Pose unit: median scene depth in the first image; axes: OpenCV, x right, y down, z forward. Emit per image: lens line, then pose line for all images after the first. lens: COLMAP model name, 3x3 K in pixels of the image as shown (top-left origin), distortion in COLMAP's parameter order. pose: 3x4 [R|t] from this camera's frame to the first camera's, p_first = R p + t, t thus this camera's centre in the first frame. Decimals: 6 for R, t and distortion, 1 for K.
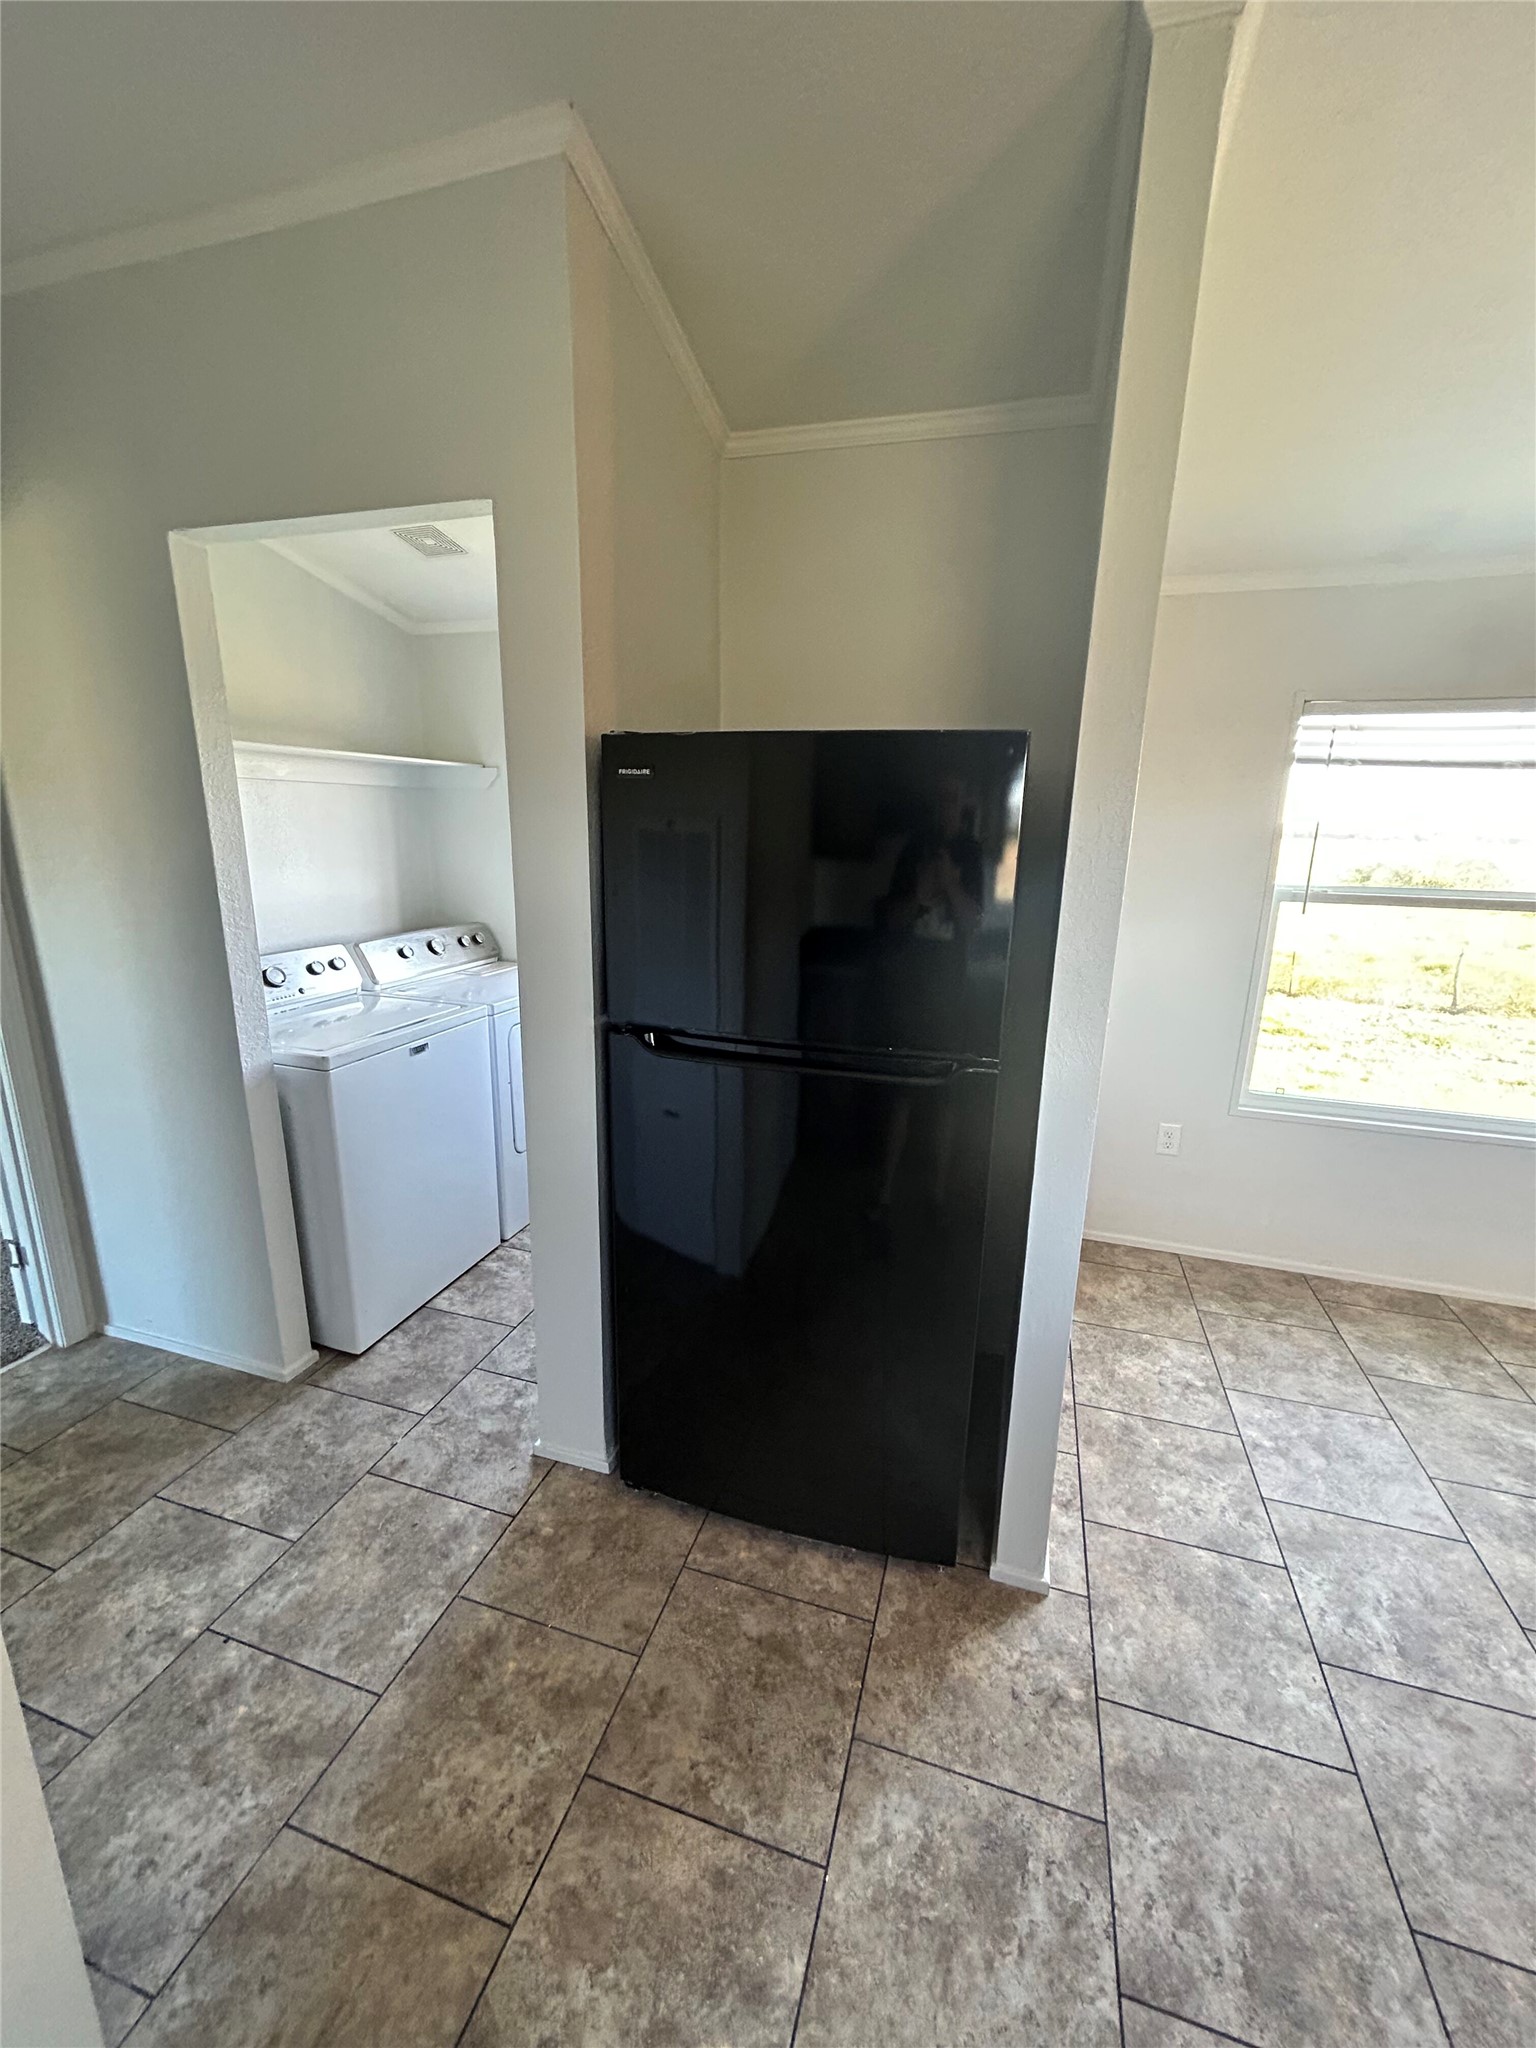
lens RADIAL K [[820.9, 0, 768.0], [0, 820.9, 1024.0], [0, 0, 1]] dist [-0.001156, 0.000484]
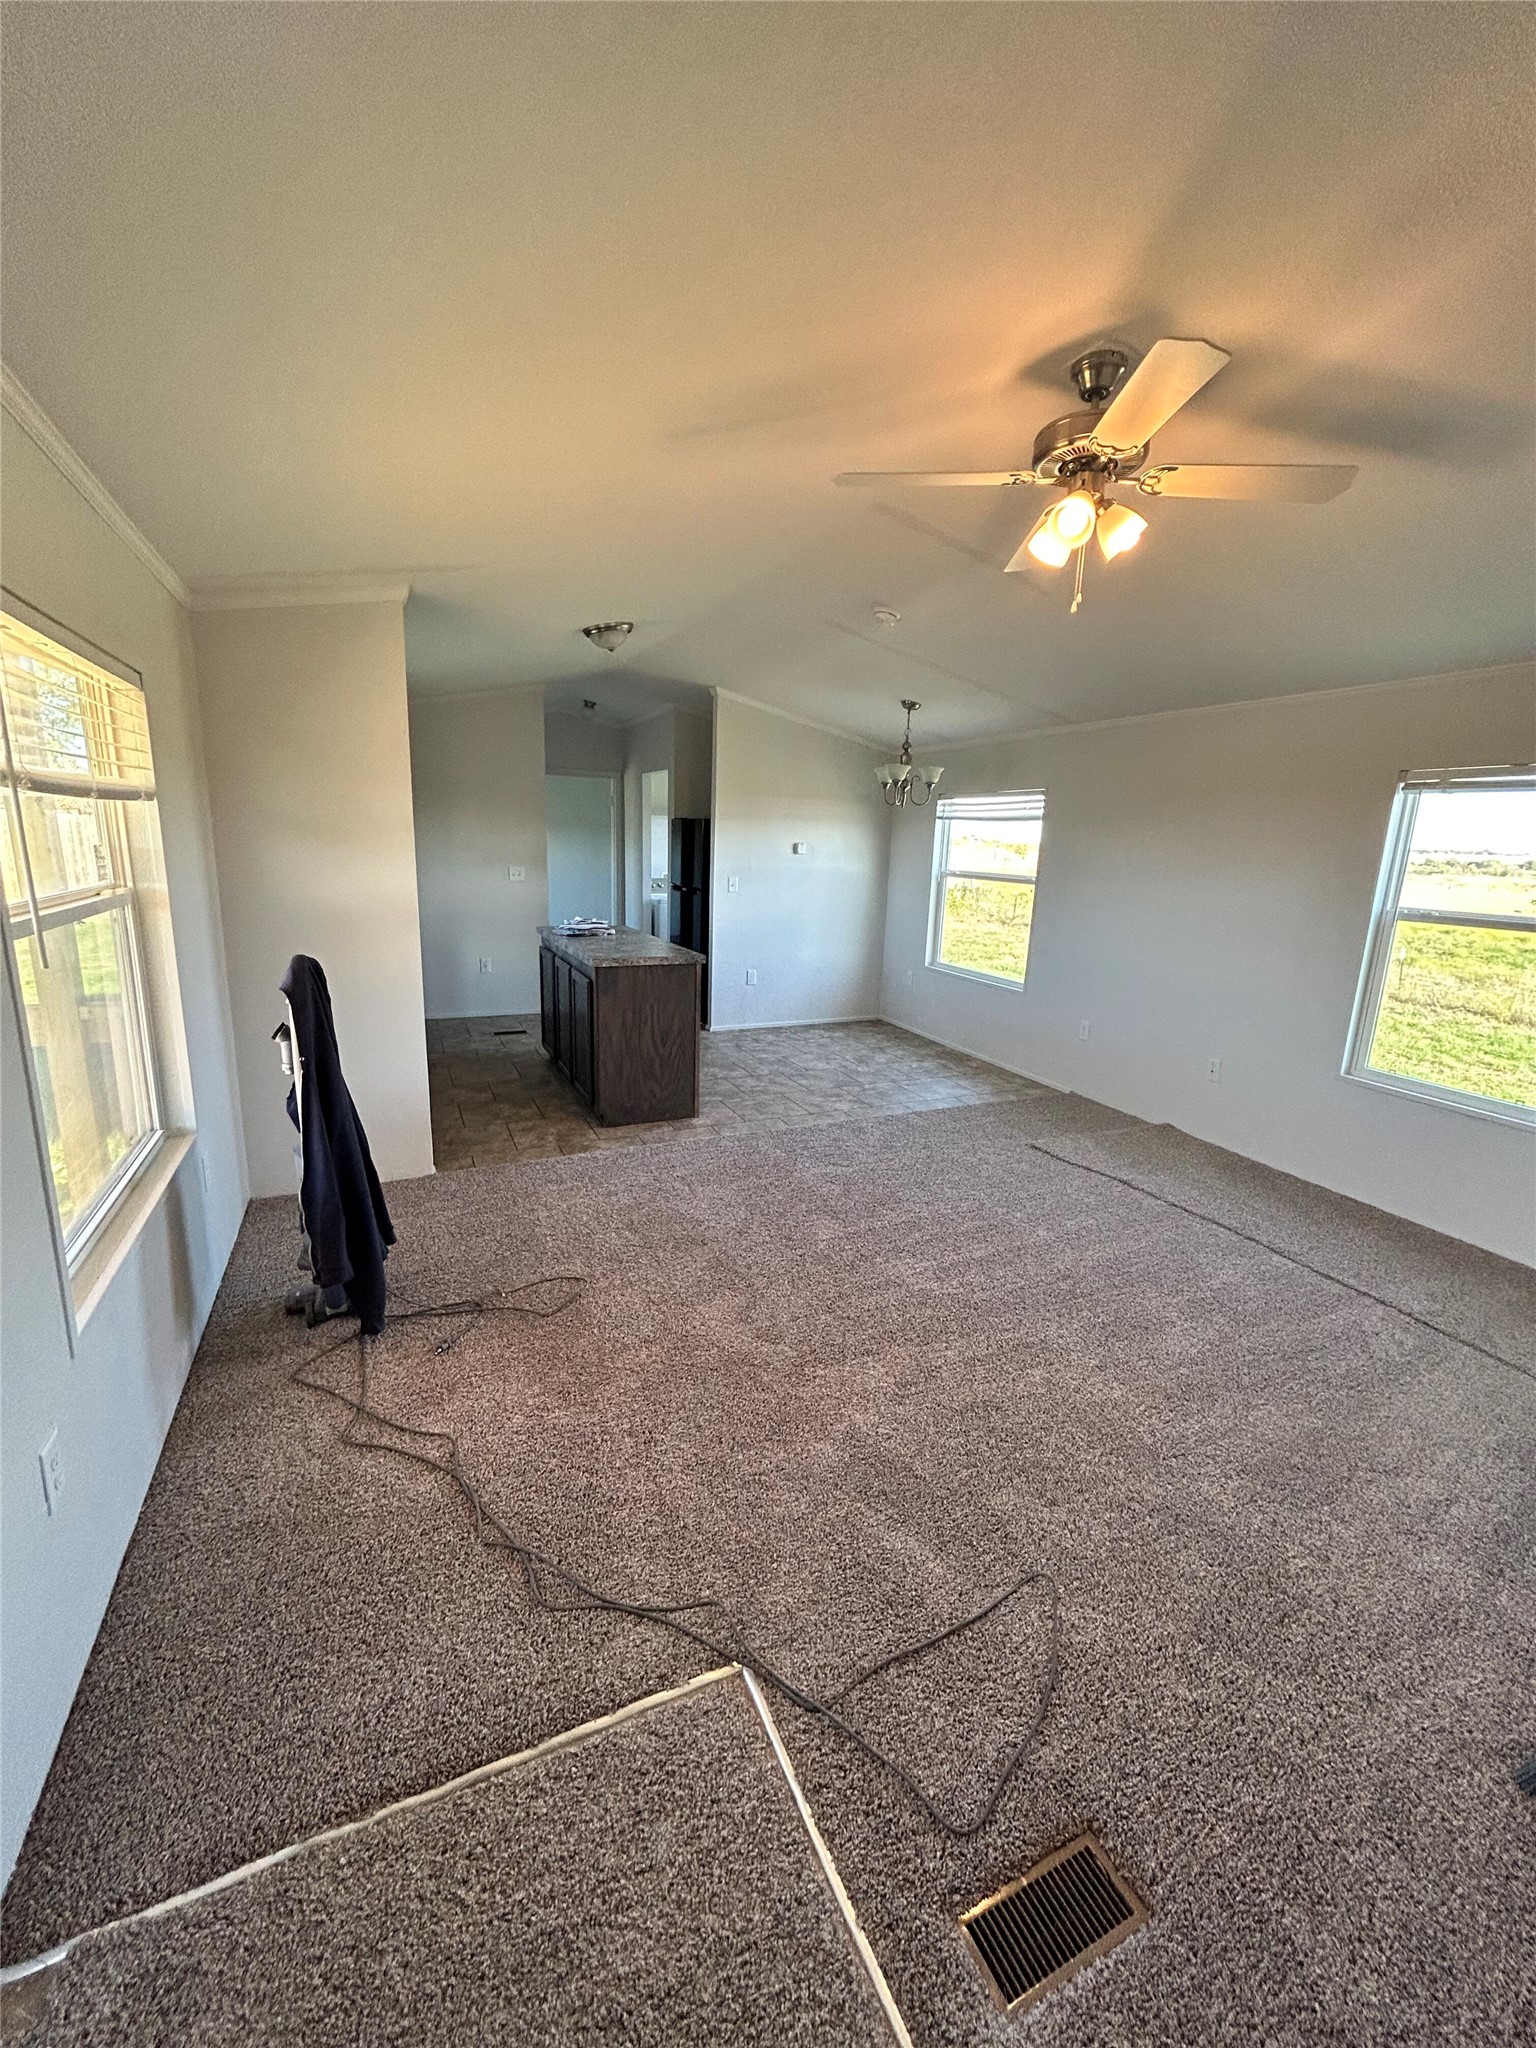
lens RADIAL K [[820.9, 0, 768.0], [0, 820.9, 1024.0], [0, 0, 1]] dist [-0.001156, 0.000484]
pose [[0.670931, 0.174560, -0.720681, 2.568946], [-0.203991, 0.977847, 0.046940, 0.320189], [0.712909, 0.115519, 0.691676, -1.172019]]
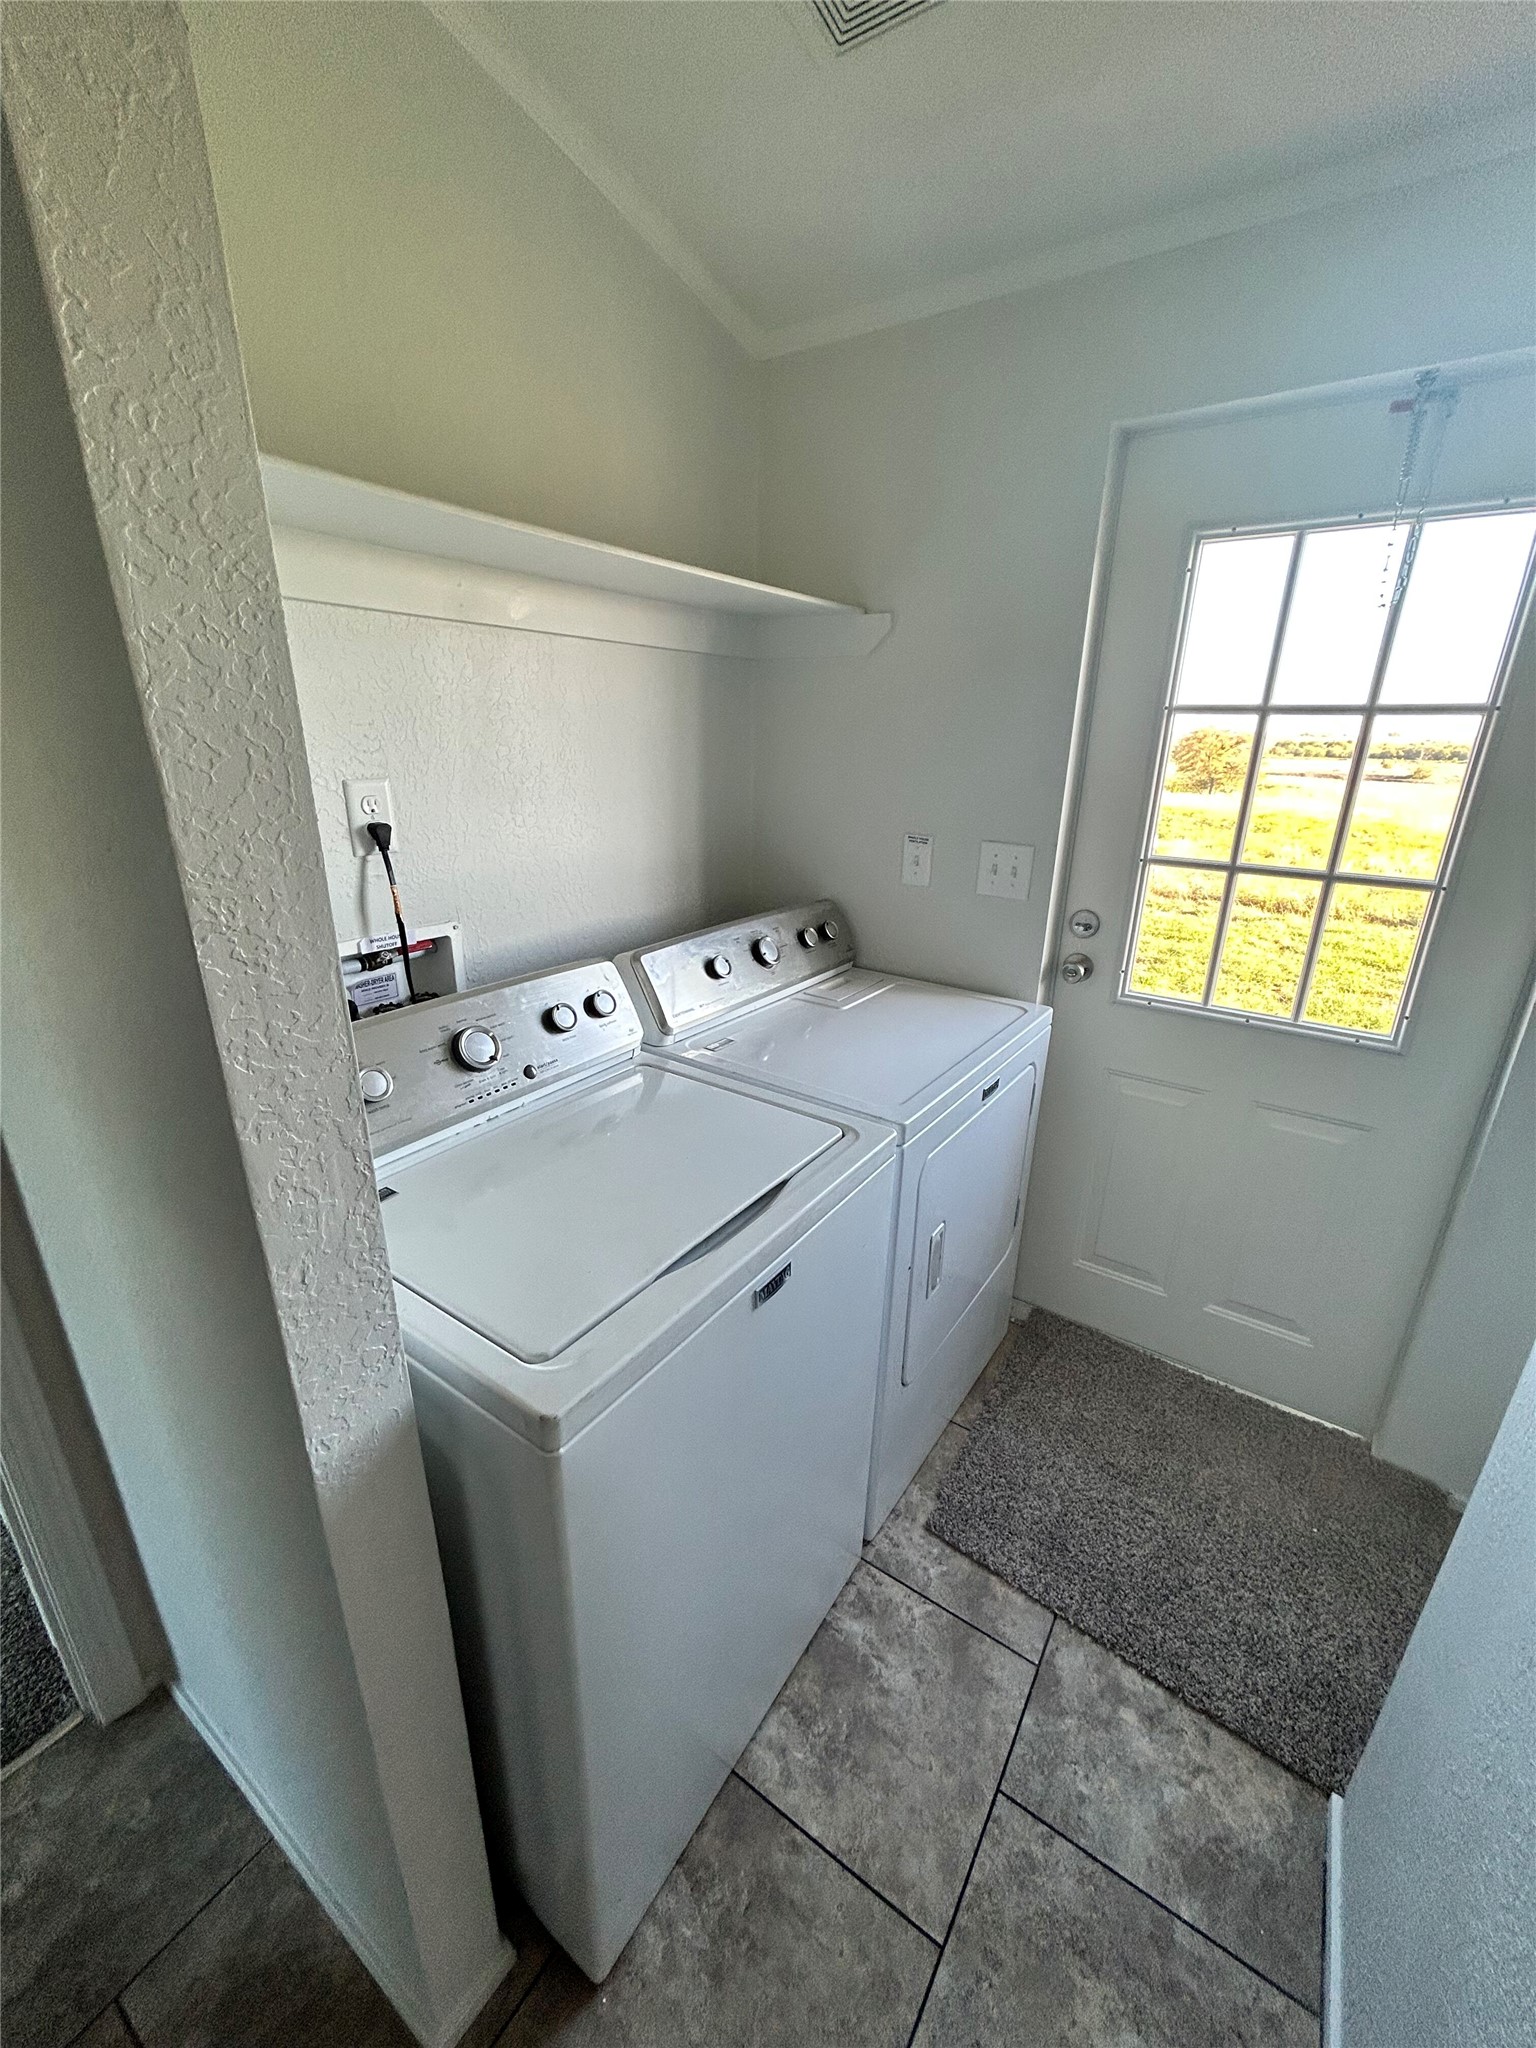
lens RADIAL K [[820.9, 0, 768.0], [0, 820.9, 1024.0], [0, 0, 1]] dist [-0.001156, 0.000484]
pose [[0.956267, 0.093549, -0.277133, -0.368716], [-0.067742, 0.992547, 0.101296, -0.153377], [0.284544, -0.078093, 0.955477, 0.705328]]
